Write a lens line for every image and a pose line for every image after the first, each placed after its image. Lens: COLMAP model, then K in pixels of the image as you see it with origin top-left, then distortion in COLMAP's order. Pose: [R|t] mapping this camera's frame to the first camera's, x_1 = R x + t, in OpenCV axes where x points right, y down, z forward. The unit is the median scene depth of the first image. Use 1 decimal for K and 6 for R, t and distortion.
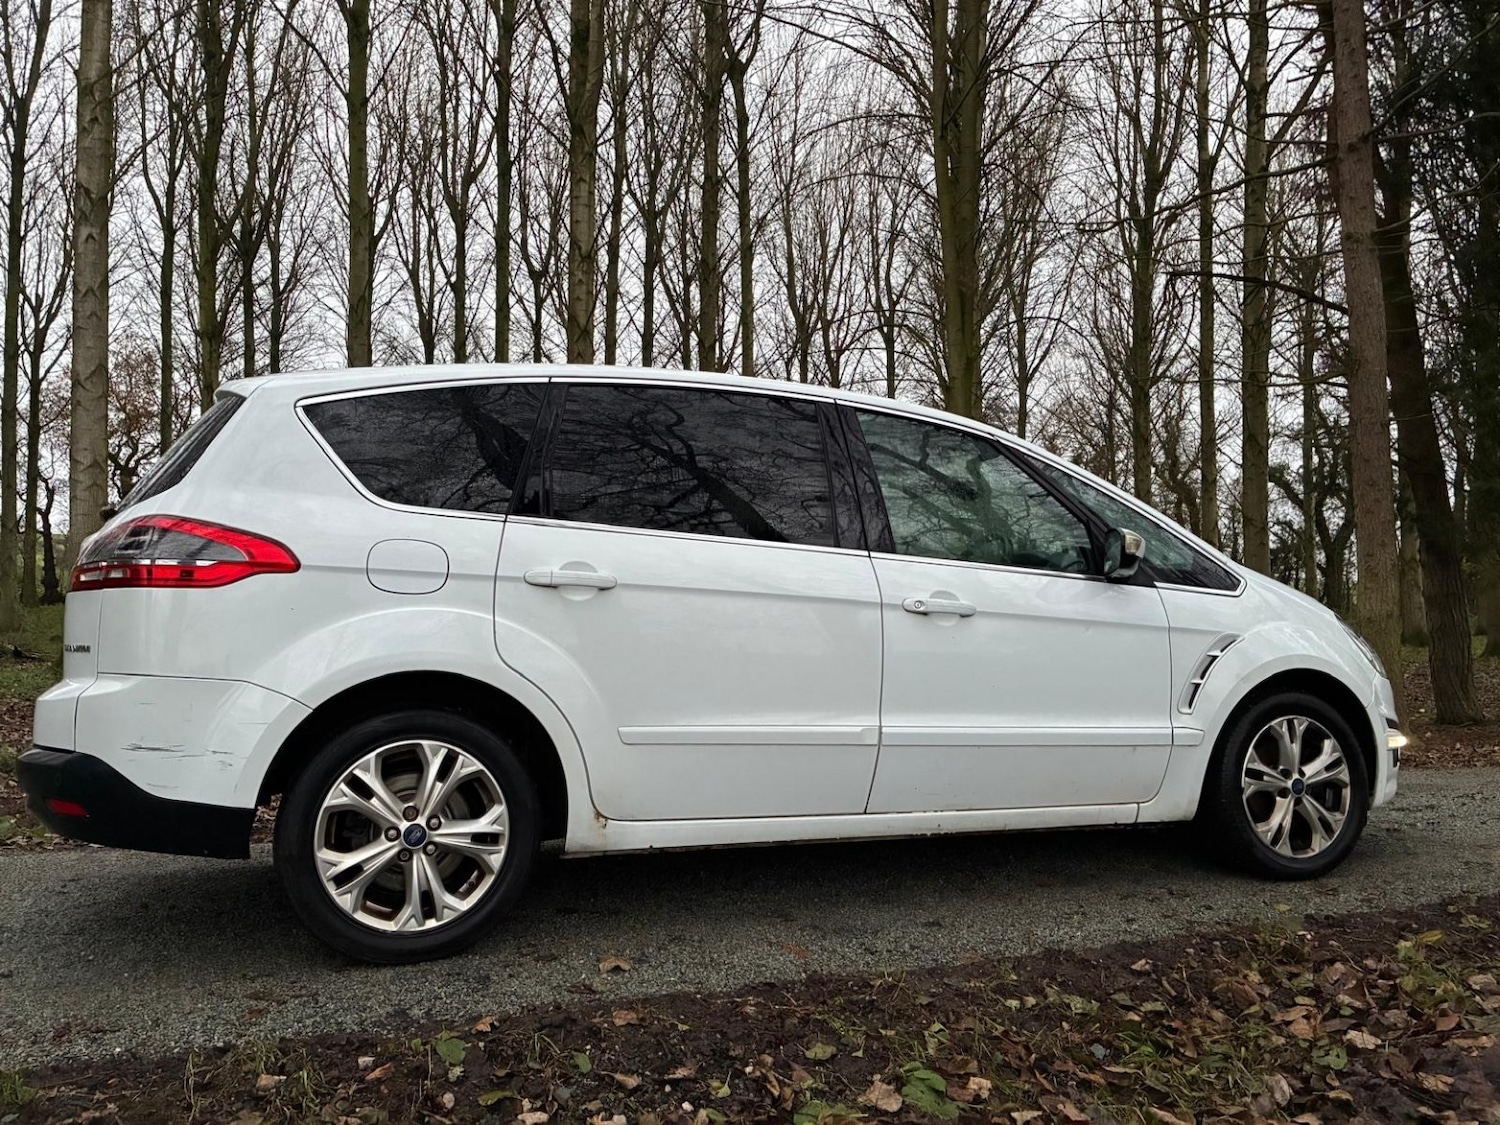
lens RADIAL K [[1174.6, 0, 743.4], [0, 1174.6, 530.2], [0, 0, 1]] dist [0.061834, -0.084056]
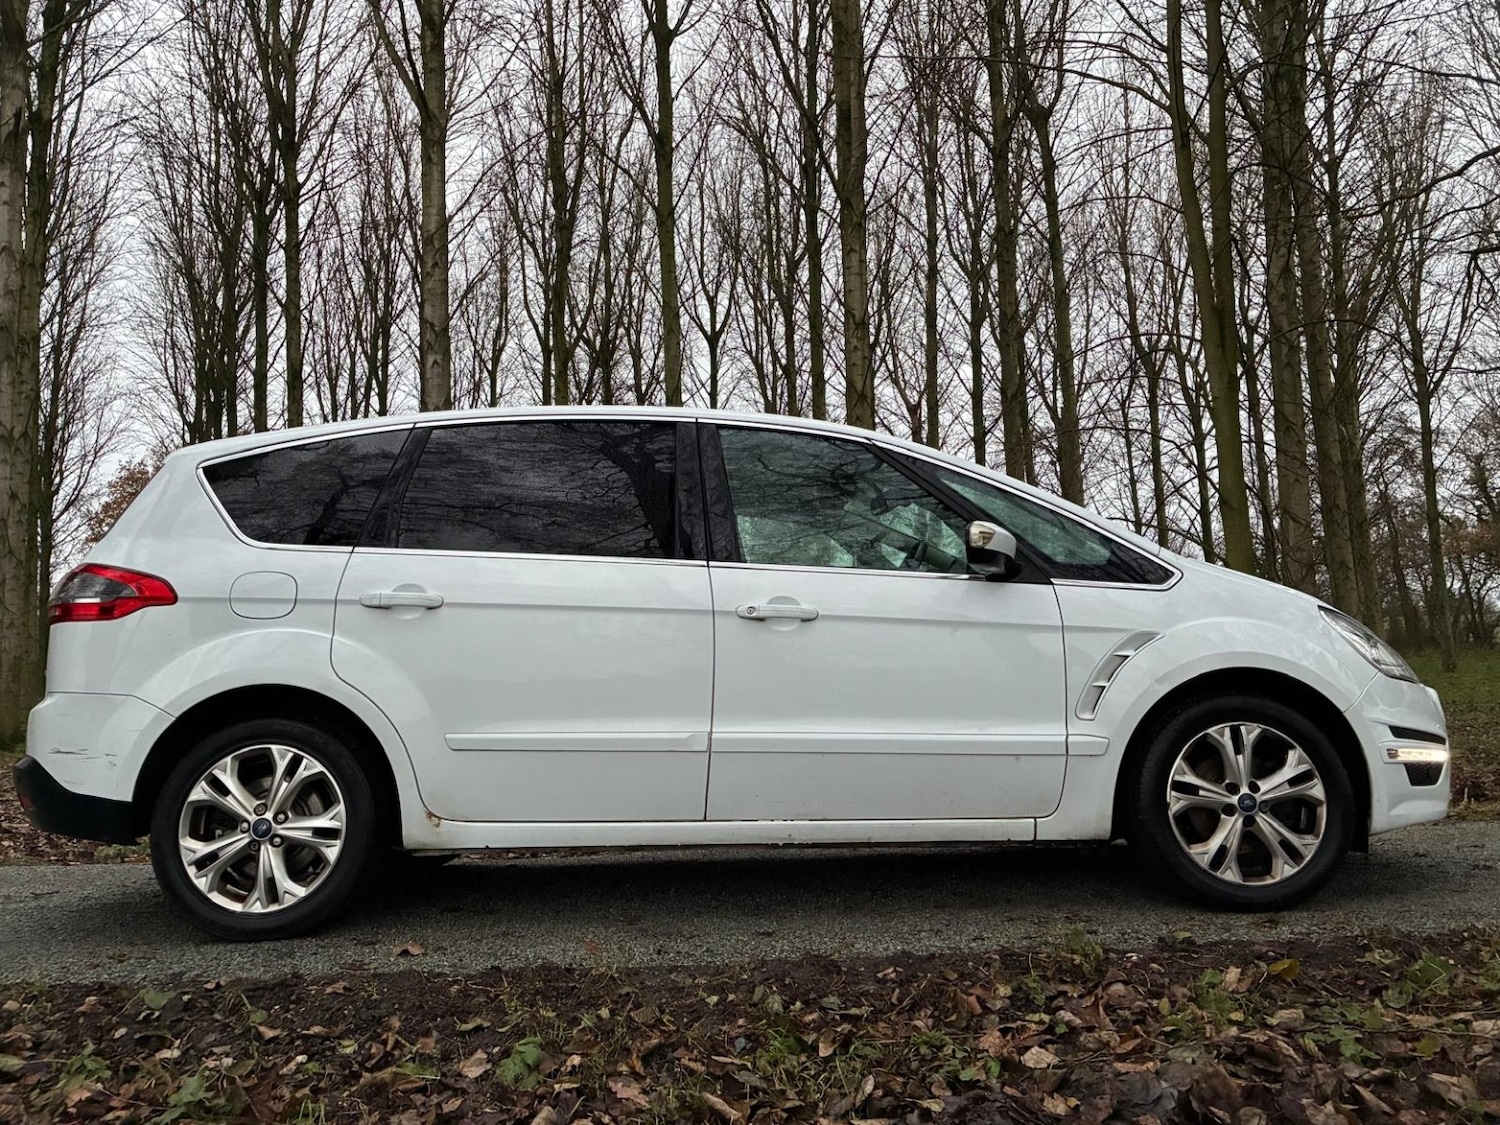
lens RADIAL K [[1181.3, 0, 750.1], [0, 1181.3, 526.0], [0, 0, 1]] dist [0.034088, 0.000365]
pose [[0.940962, -0.075066, -0.330084, 0.535168], [0.054070, 0.995913, -0.072349, 0.070803], [0.334166, 0.050230, 0.941175, 0.053706]]
